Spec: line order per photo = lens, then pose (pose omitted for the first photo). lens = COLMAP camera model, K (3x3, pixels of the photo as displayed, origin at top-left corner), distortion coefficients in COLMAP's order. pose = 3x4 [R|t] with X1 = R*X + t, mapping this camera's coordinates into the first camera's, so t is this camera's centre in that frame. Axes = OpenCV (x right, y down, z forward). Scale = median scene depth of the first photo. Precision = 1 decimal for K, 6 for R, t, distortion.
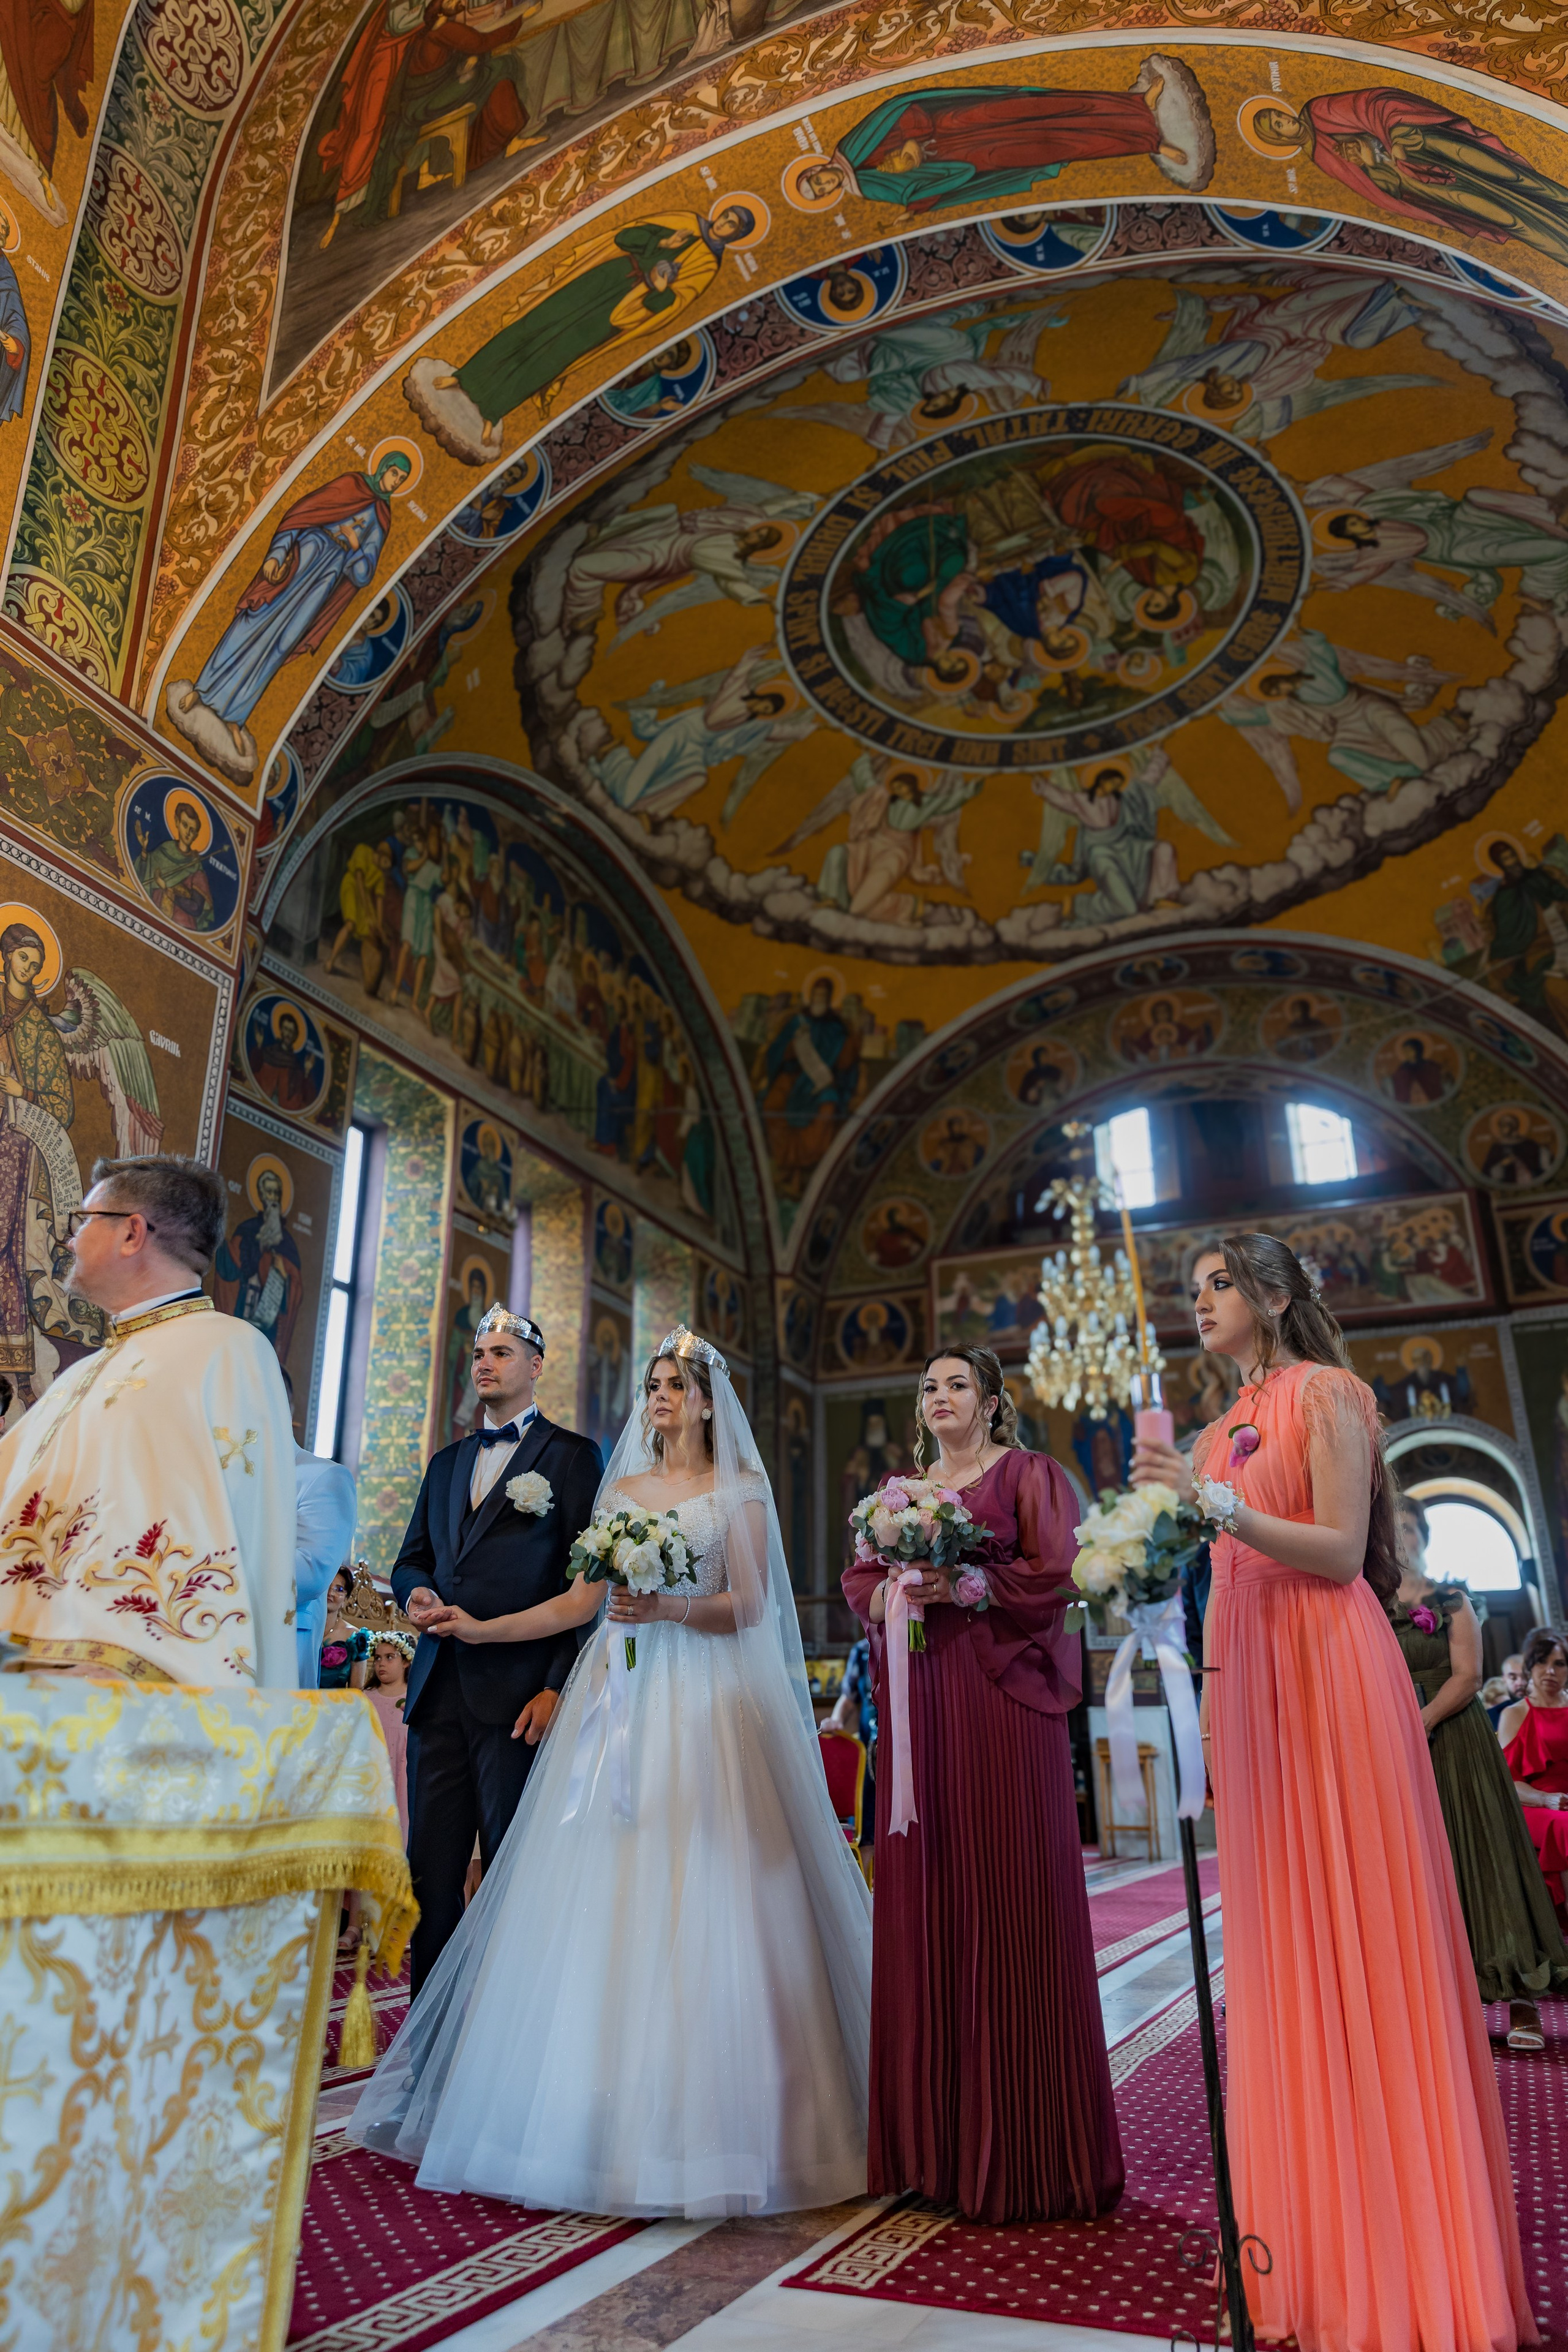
lens RADIAL K [[1558.9, 0, 763.6], [0, 1558.9, 1178.4], [0, 0, 1]] dist [0.017439, -0.004743]
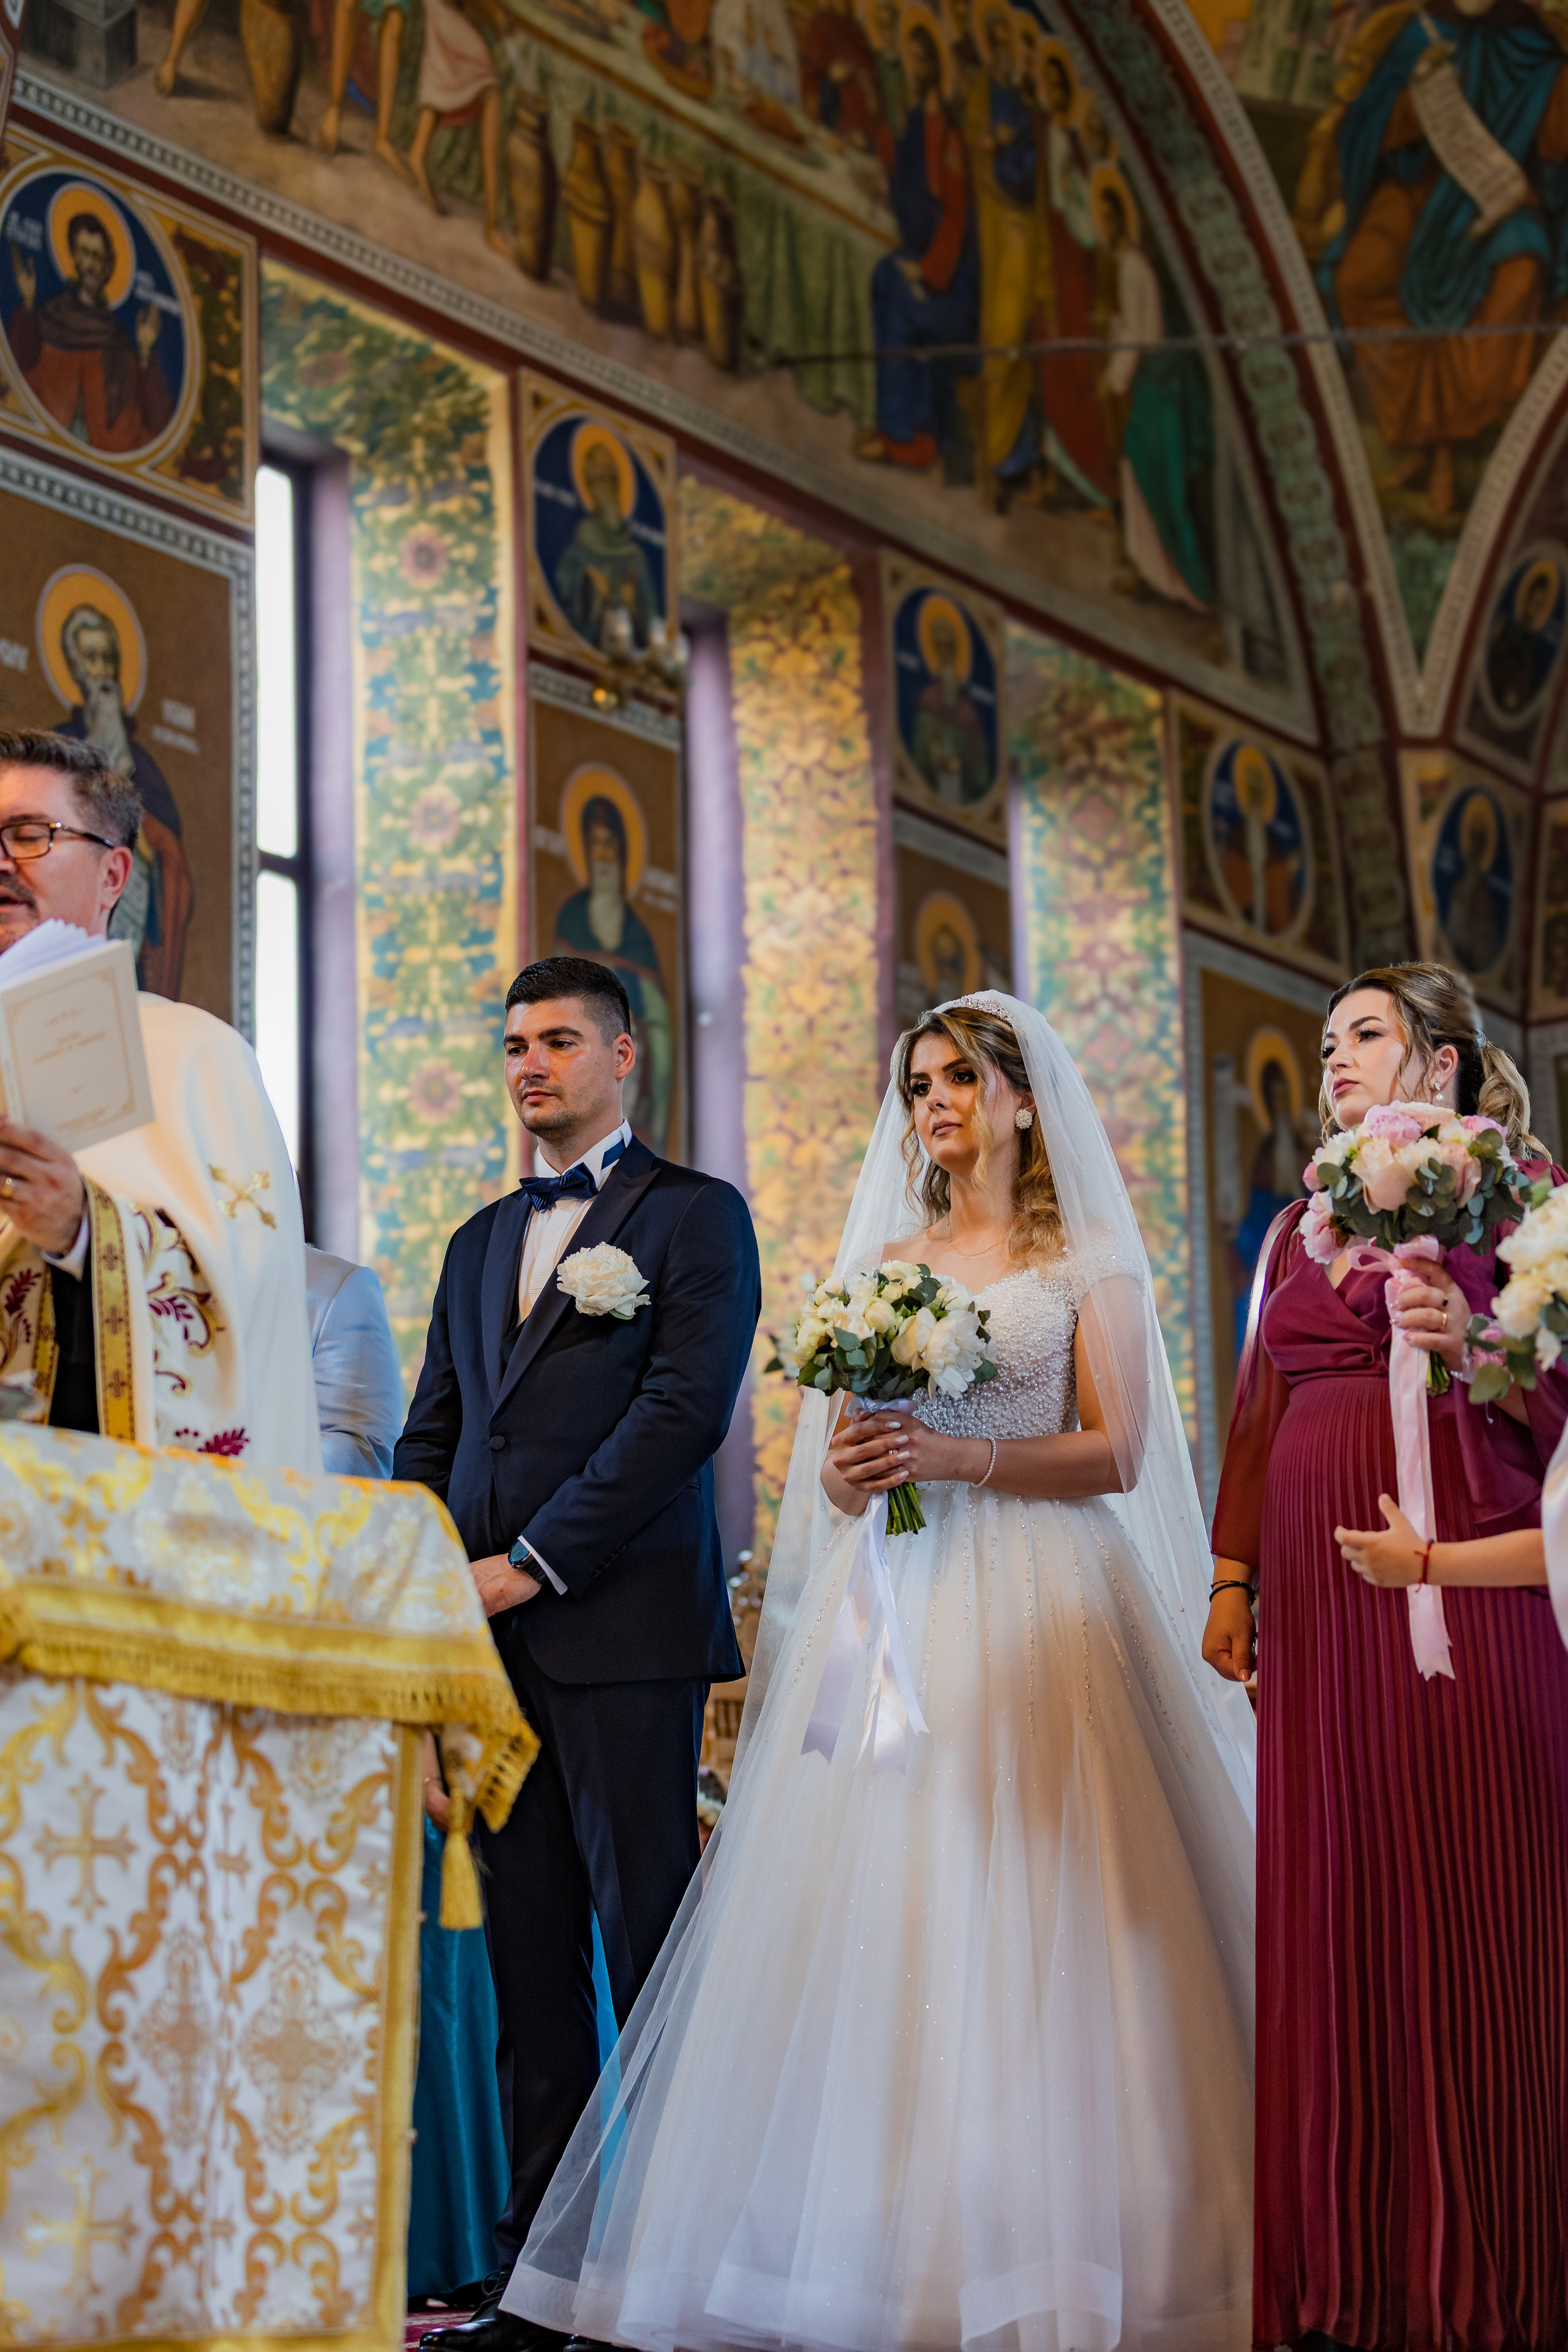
lens RADIAL K [[4782.7, 0, 817.4], [0, 4782.7, 1176.1], [0, 0, 1]] dist [0.078142, -0.200921]
pose [[0.987039, -0.059018, -0.149236, 0.049514], [0.081548, 0.985367, 0.149669, -0.025863], [0.138220, -0.159899, 0.977409, -0.210132]]
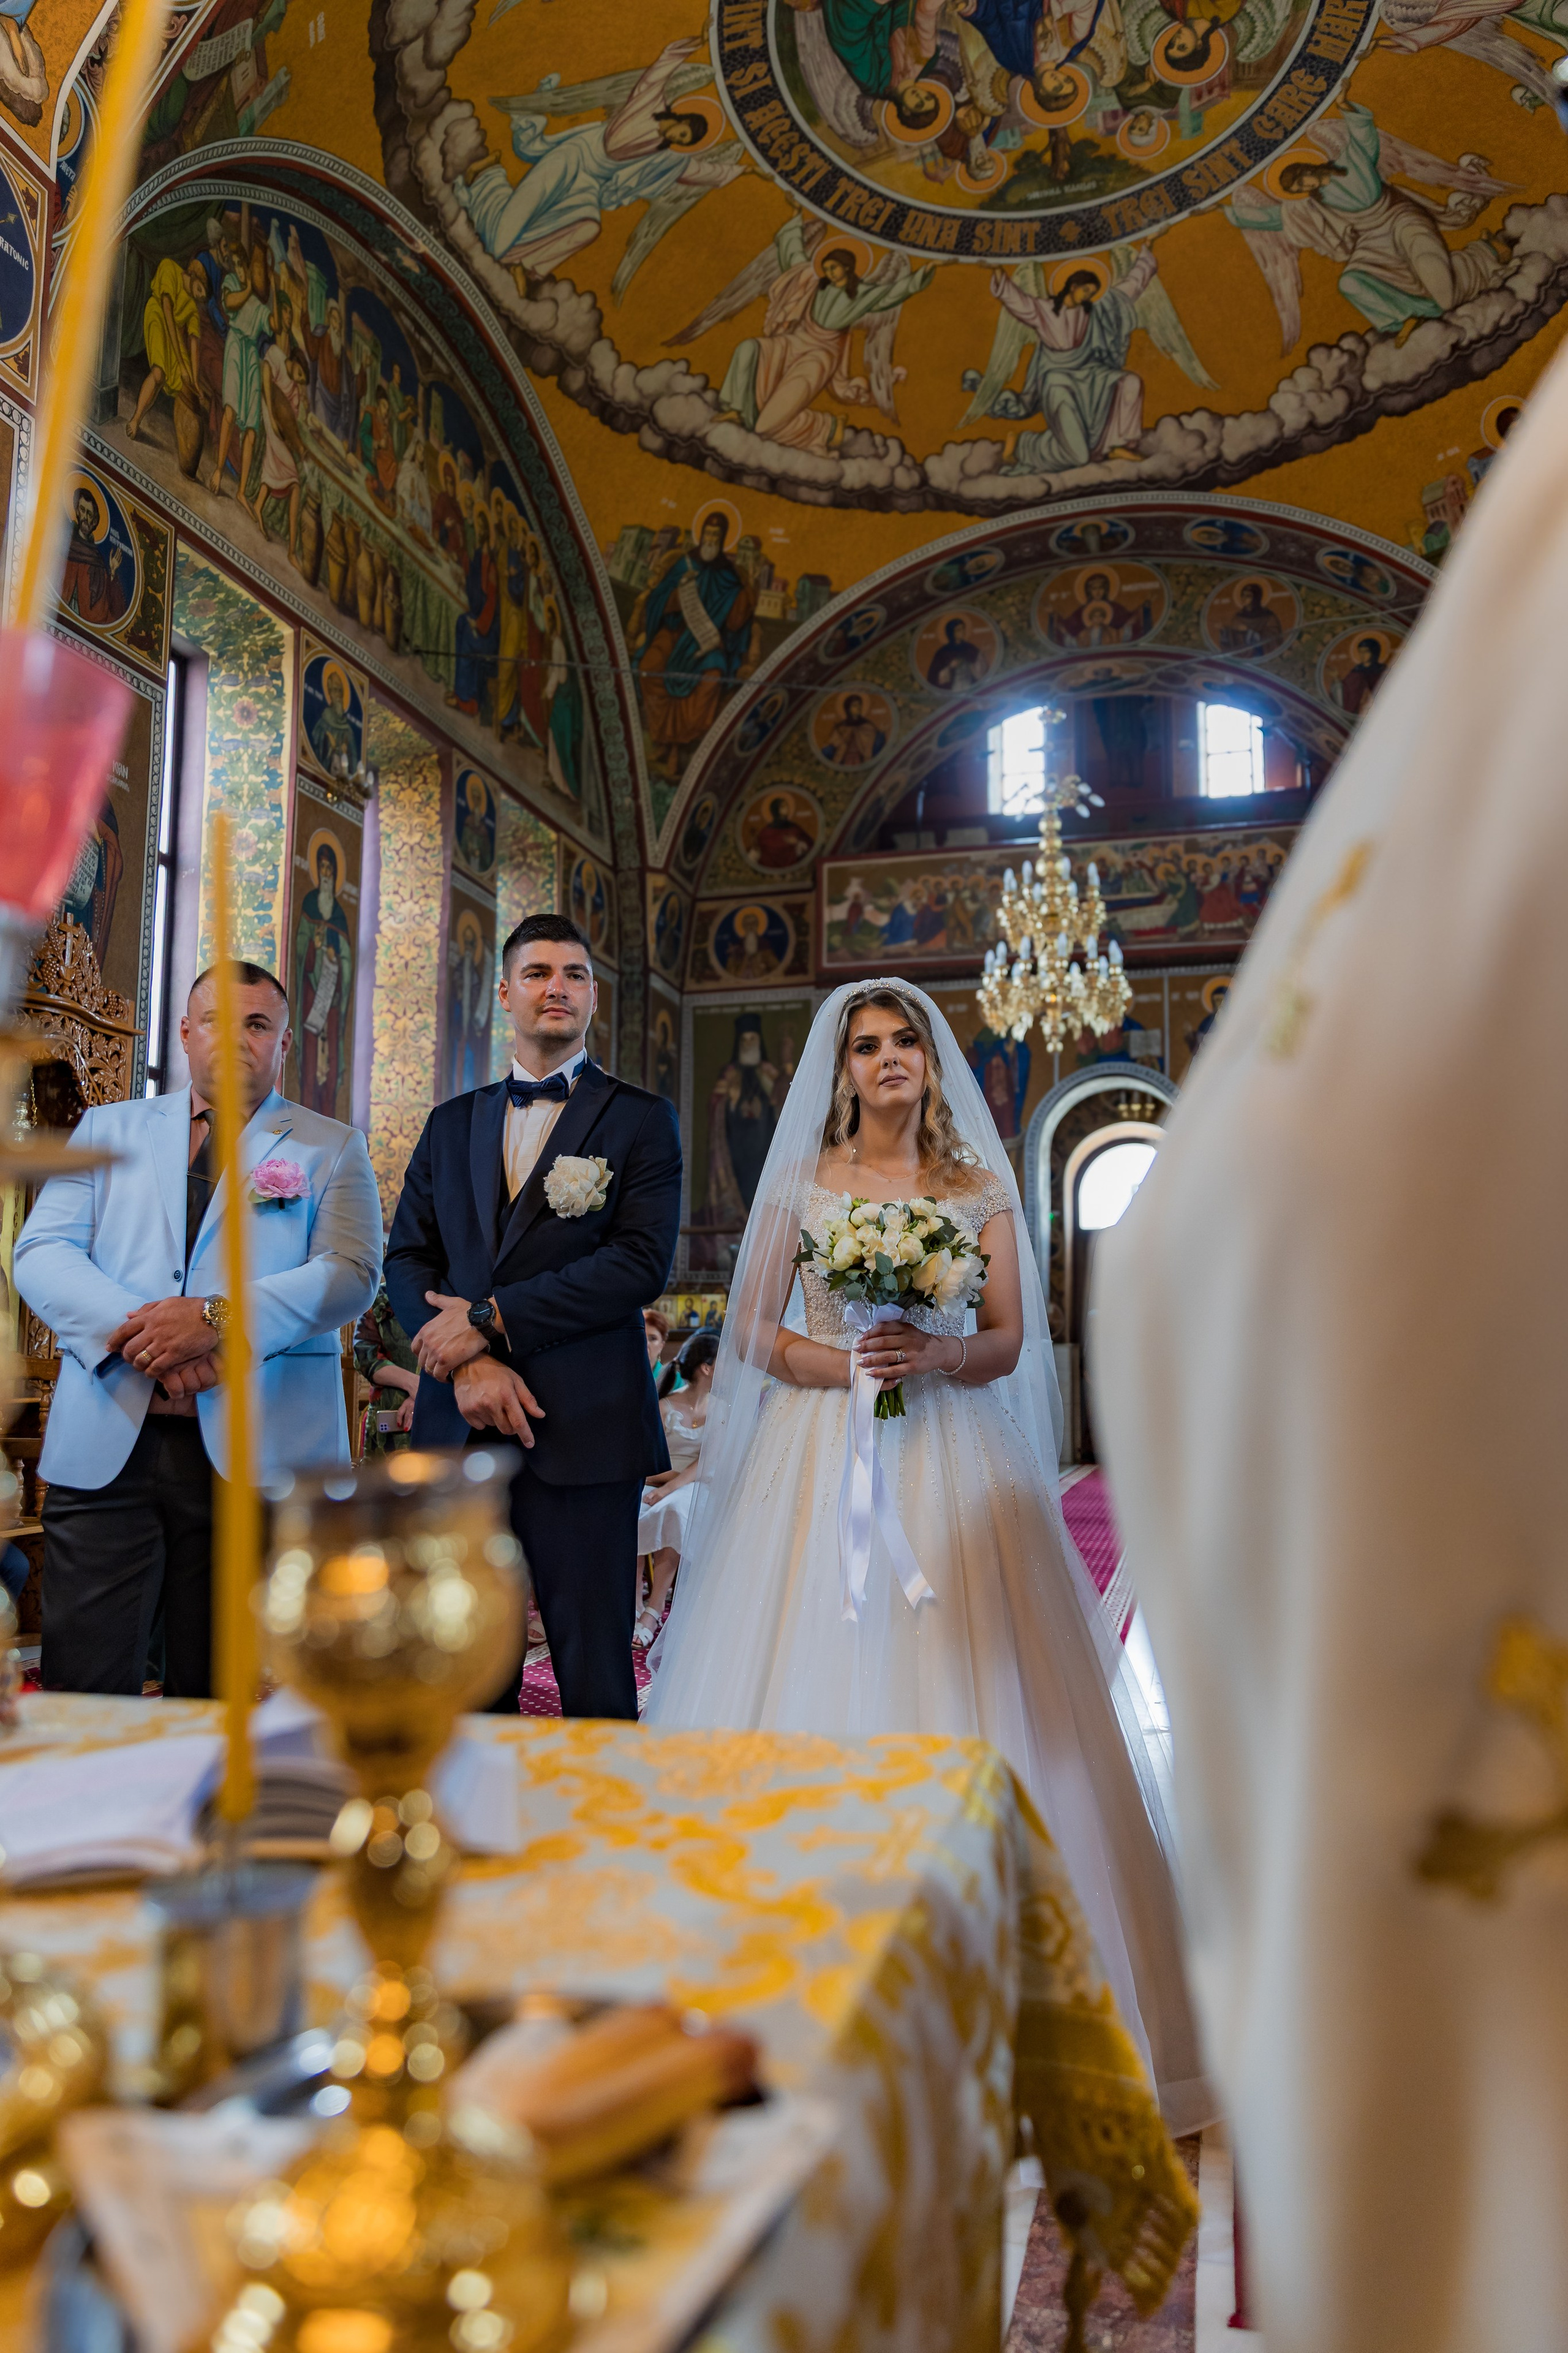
lens RADIAL K [[1620.0, 0, 789.1], [0, 1620.0, 1166.1], [0, 0, 1]] dist [0.014135, -0.011221]
pose [[0.987685, 0.022284, 0.154859, -0.071558], [-0.058744, 0.970205, 0.235056, 0.006685], [-0.145007, -0.241258, 0.959566, 0.100939]]
